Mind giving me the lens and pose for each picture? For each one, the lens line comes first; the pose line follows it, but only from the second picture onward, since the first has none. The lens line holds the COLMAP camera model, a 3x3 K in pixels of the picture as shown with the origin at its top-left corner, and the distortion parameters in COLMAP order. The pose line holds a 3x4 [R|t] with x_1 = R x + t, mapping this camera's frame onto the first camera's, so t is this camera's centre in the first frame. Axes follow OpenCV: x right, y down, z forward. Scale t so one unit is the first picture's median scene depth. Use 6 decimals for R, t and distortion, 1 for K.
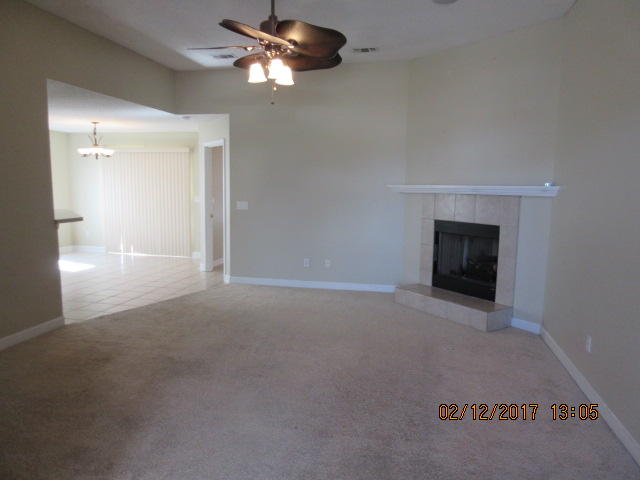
lens RADIAL K [[476.6, 0, 318.8], [0, 476.6, 239.3], [0, 0, 1]] dist [0.001072, 0.002631]
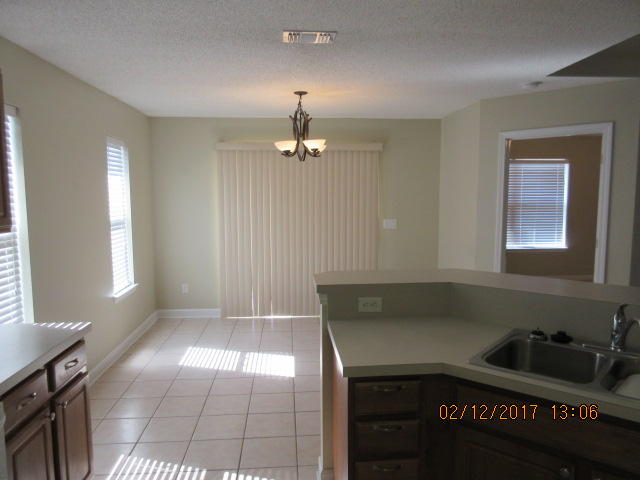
lens RADIAL K [[476.6, 0, 318.3], [0, 476.6, 237.9], [0, 0, 1]] dist [0.001072, 0.002631]
pose [[0.958874, -0.047833, 0.279773, -0.513948], [0.053674, 0.998471, -0.013247, -0.060625], [-0.278711, 0.027719, 0.959975, 0.402914]]
